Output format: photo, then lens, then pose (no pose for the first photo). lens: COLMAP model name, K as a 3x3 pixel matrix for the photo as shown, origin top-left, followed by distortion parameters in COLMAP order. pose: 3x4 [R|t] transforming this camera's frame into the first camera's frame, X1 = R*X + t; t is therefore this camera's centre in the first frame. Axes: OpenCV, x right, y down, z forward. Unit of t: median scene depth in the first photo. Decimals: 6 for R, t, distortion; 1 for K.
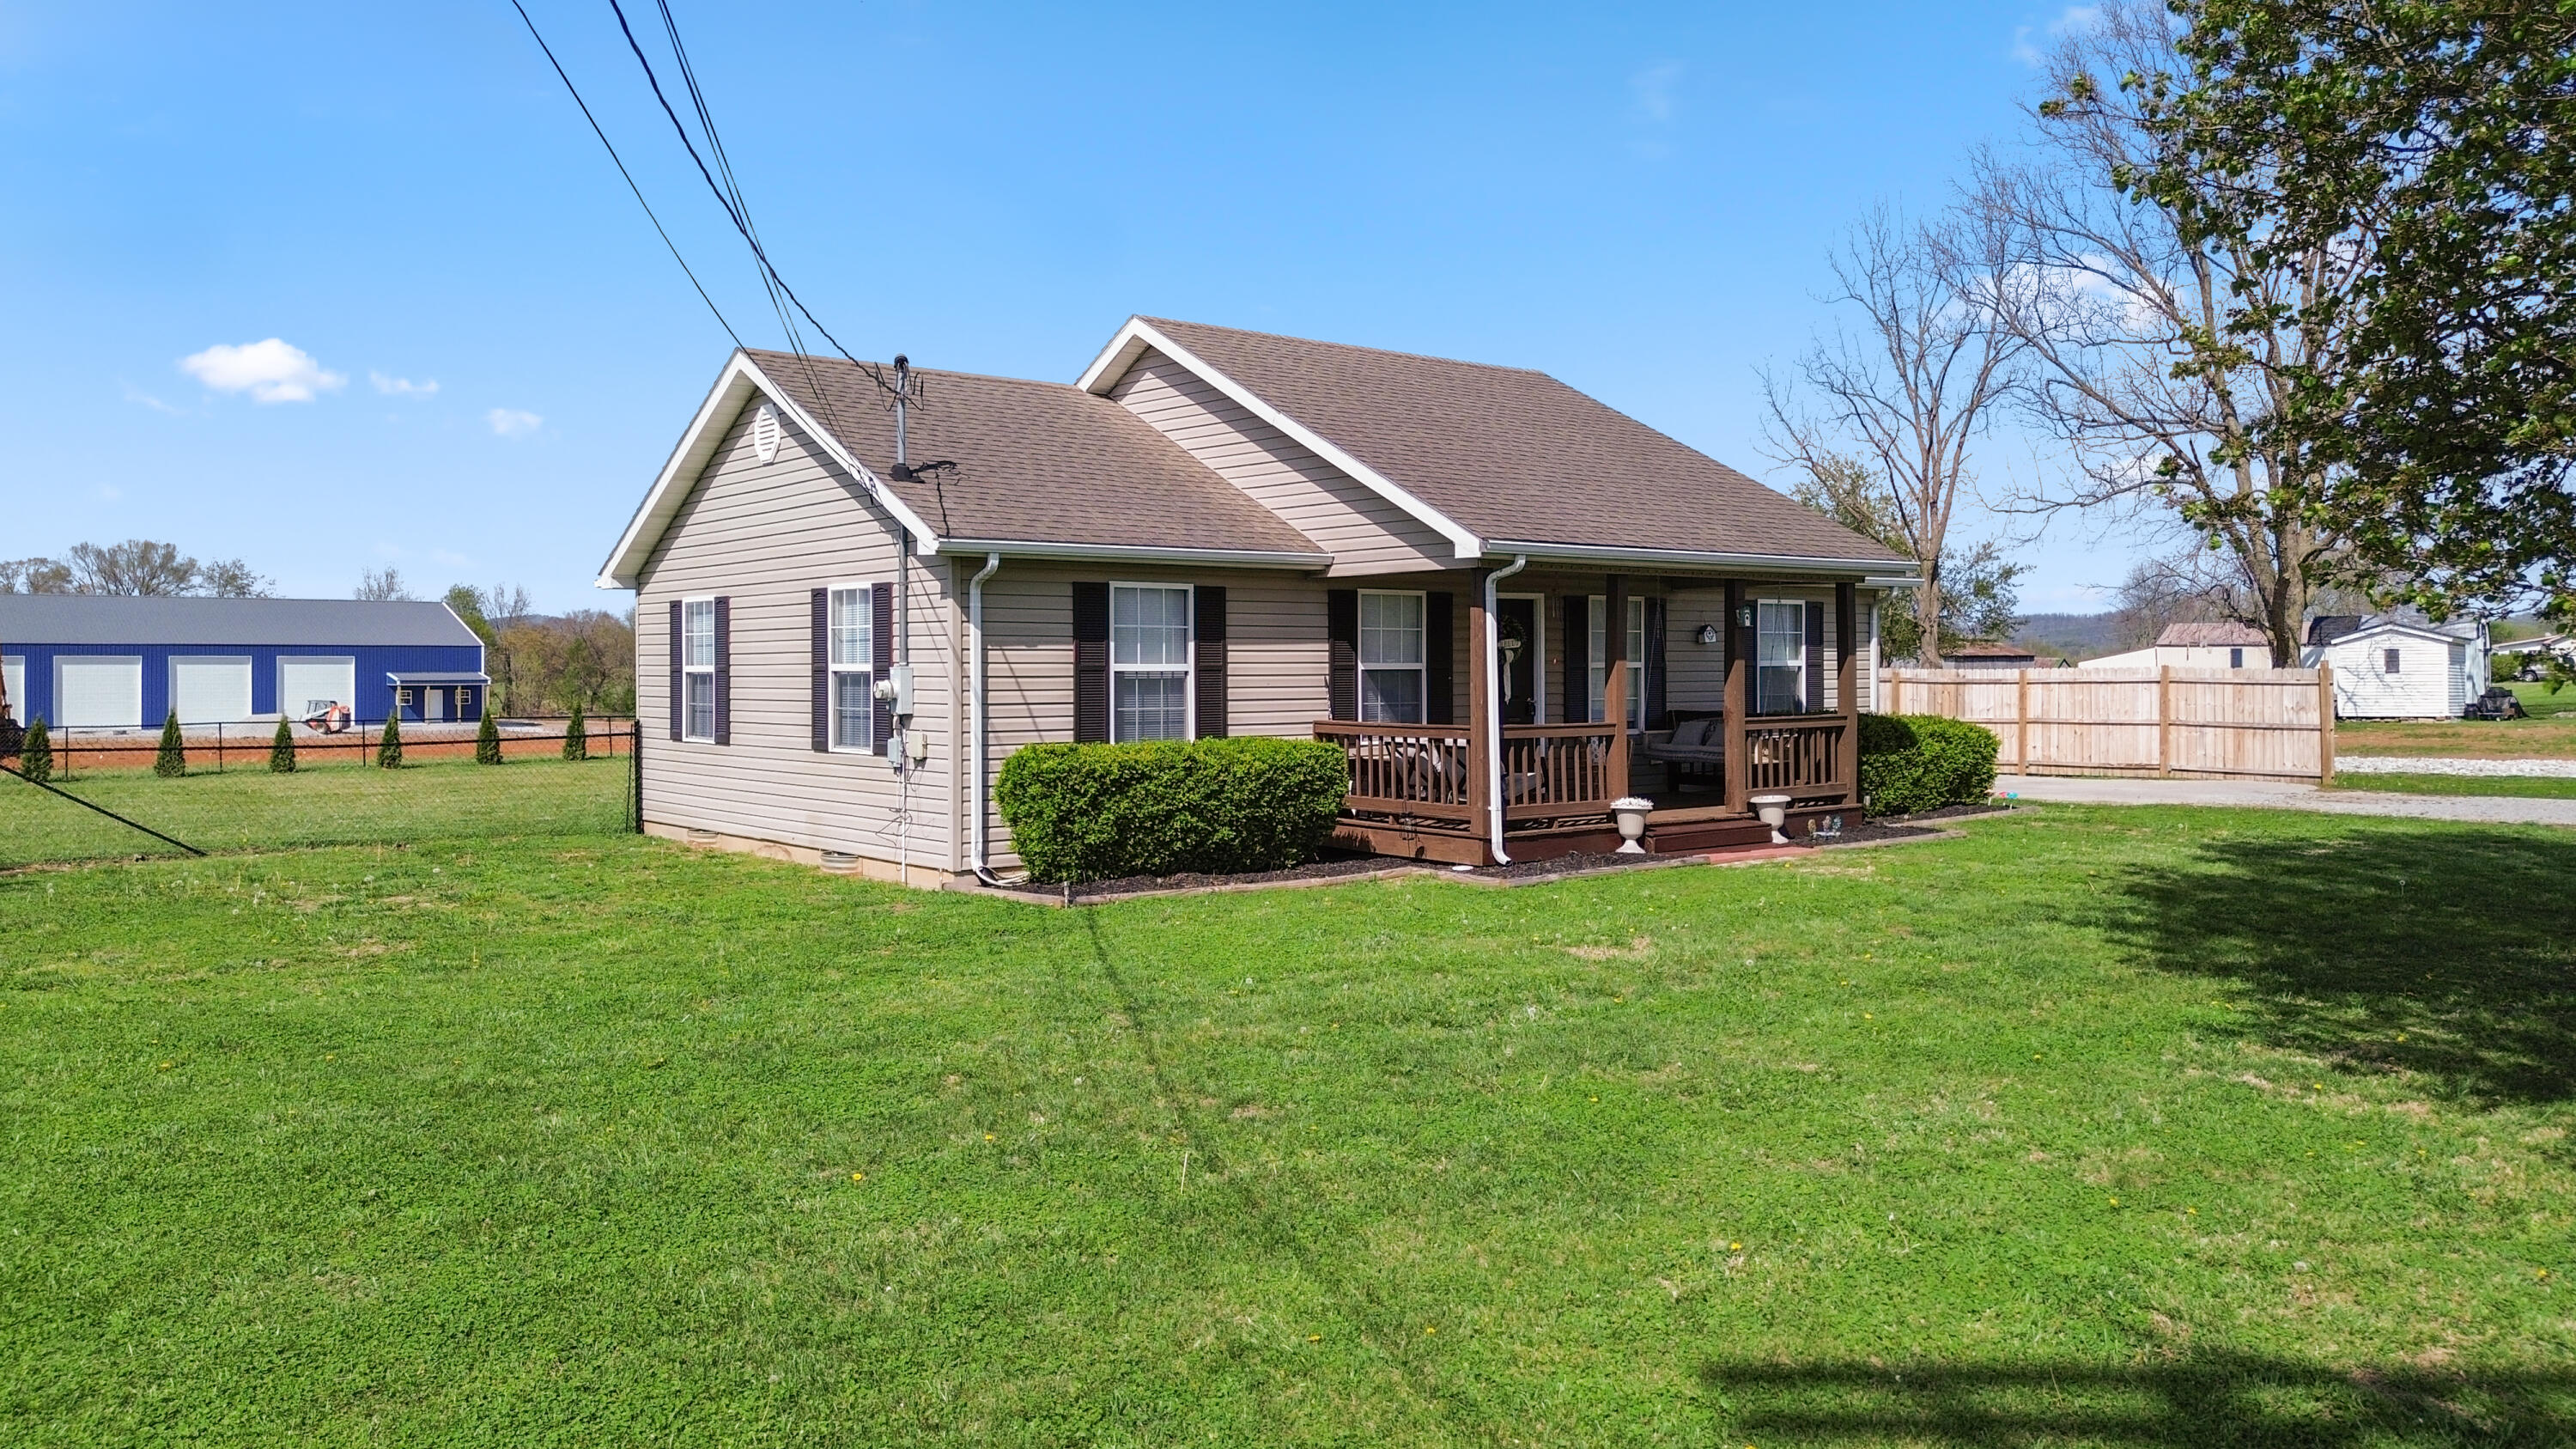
lens RADIAL K [[1838.2, 0, 1288.0], [0, 1838.2, 724.5], [0, 0, 1]] dist [0.060937, -0.000787]
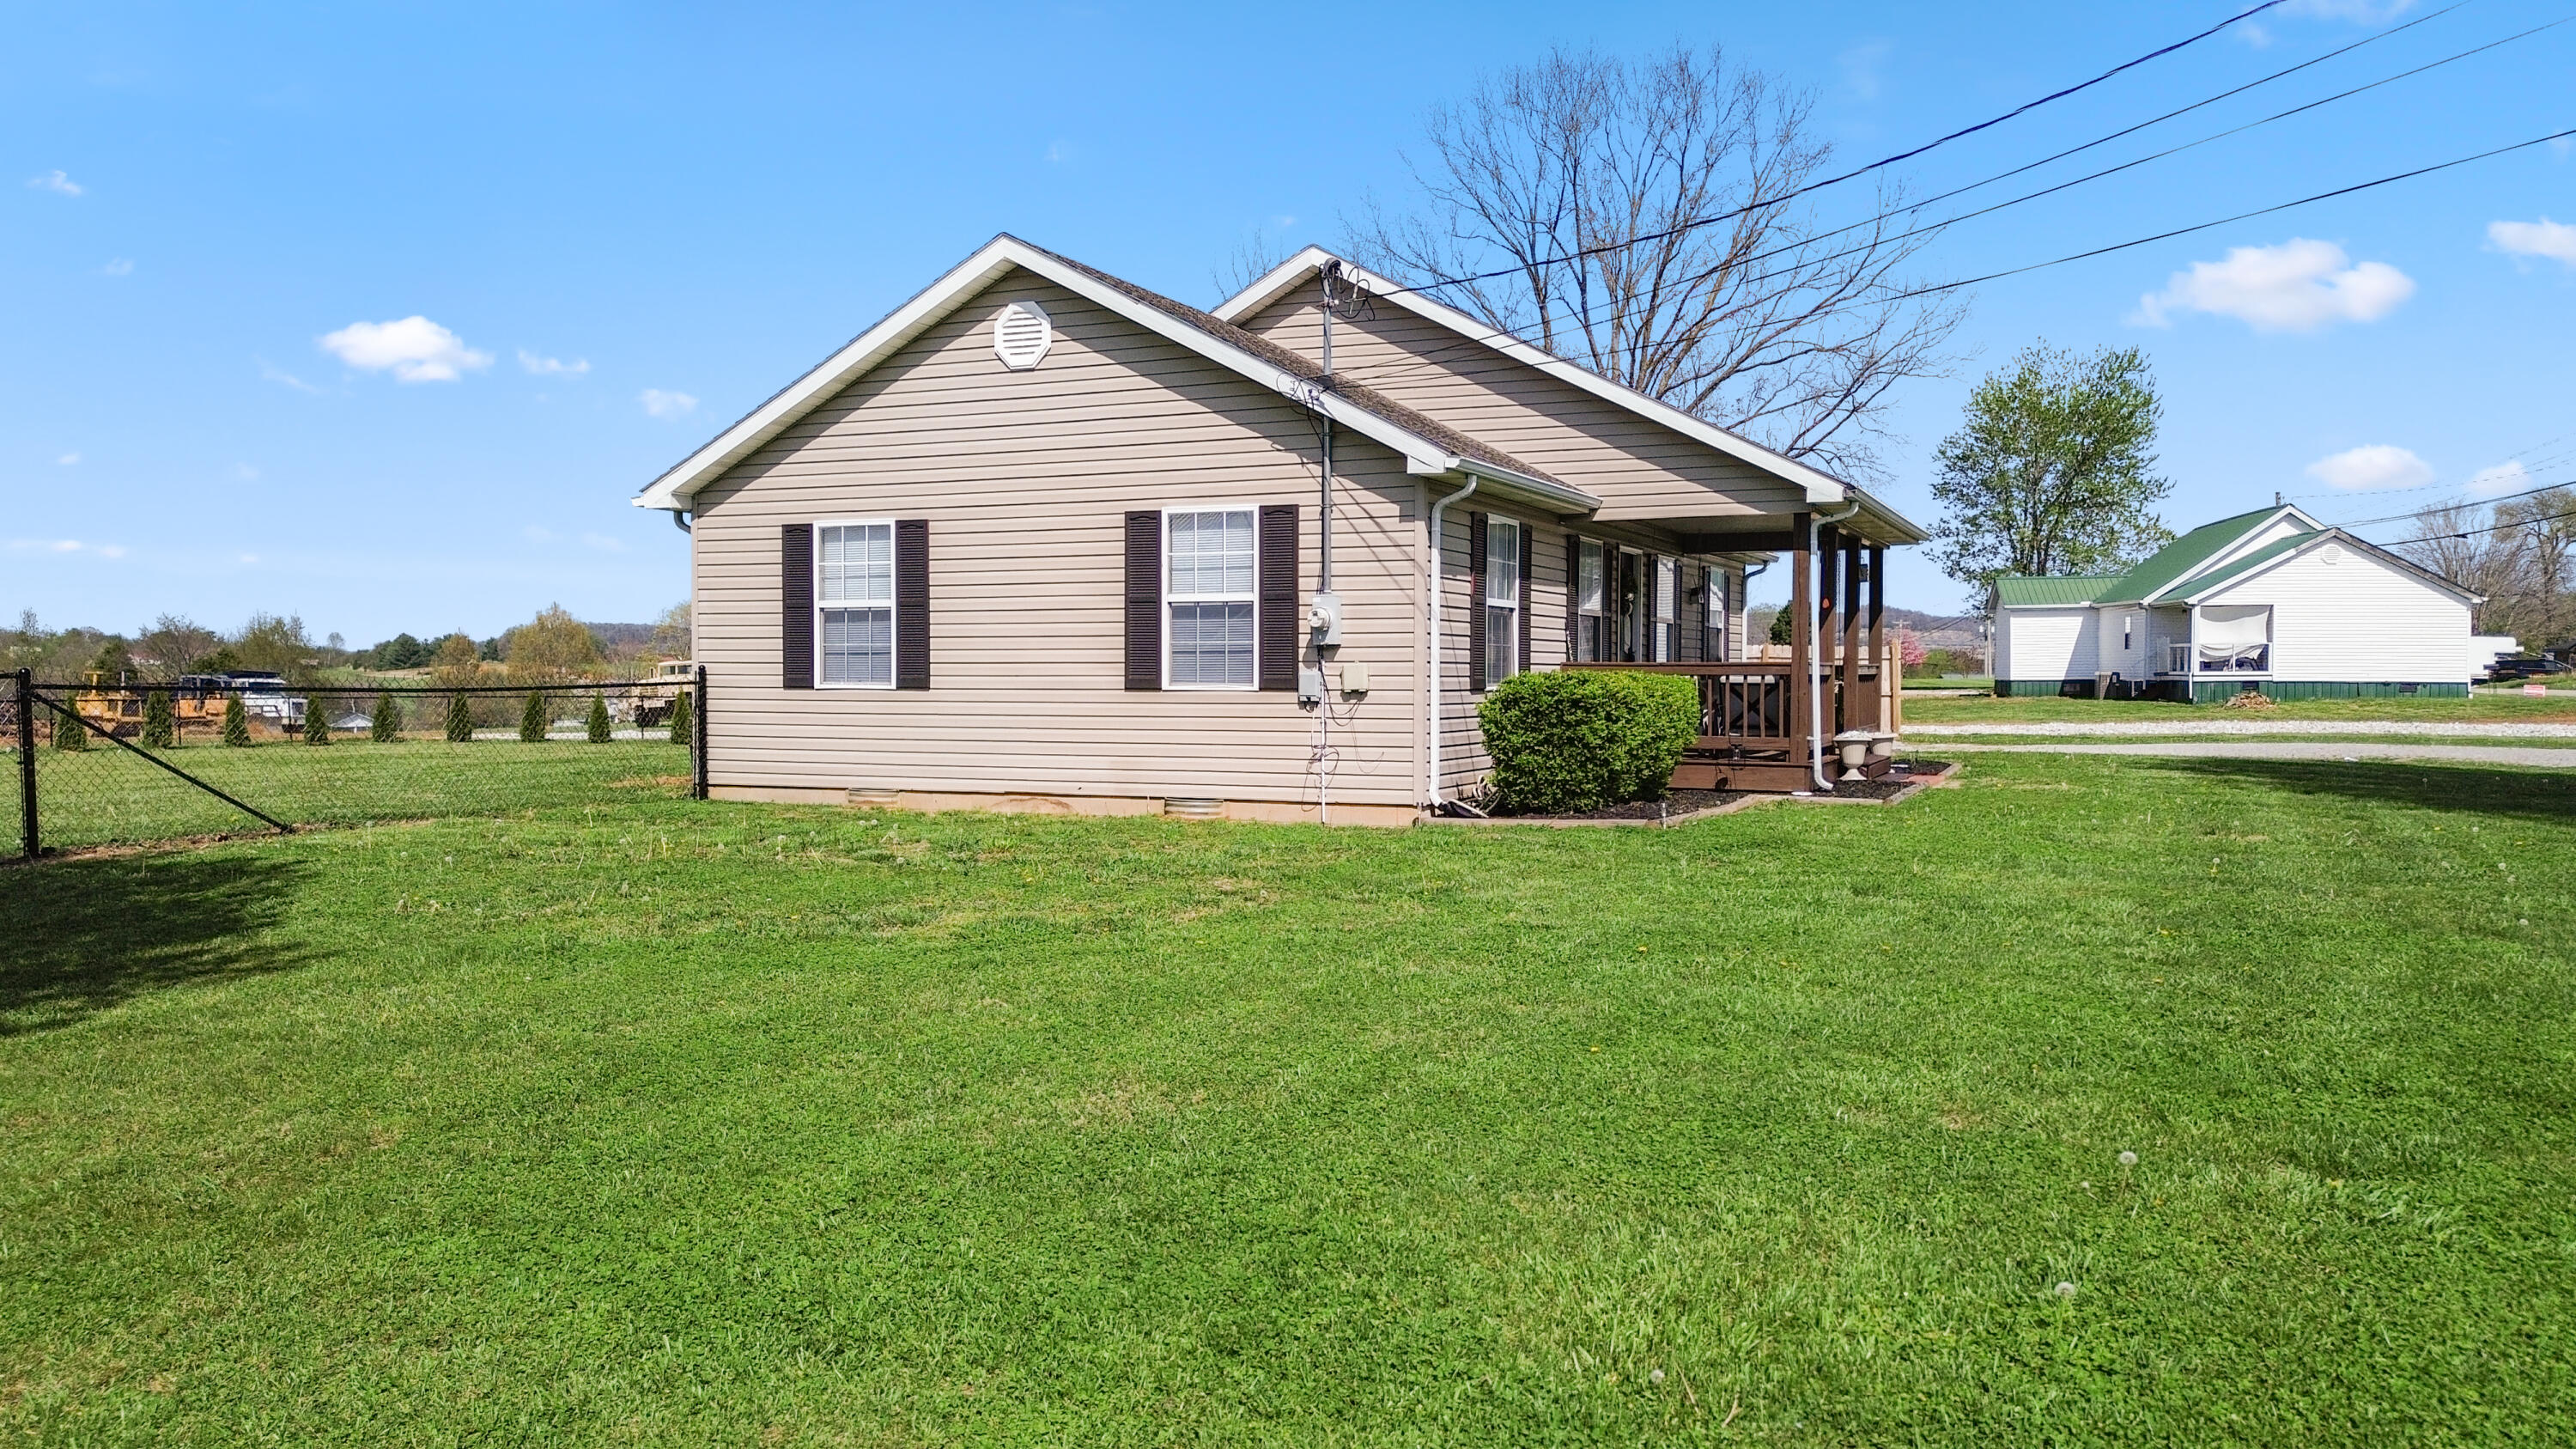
lens RADIAL K [[1838.2, 0, 1288.0], [0, 1838.2, 724.5], [0, 0, 1]] dist [0.060937, -0.000787]
pose [[0.886585, -0.009471, 0.462469, -0.629912], [0.010696, 0.999943, -0.000028, 0.033095], [-0.462443, 0.004972, 0.886635, 0.170856]]
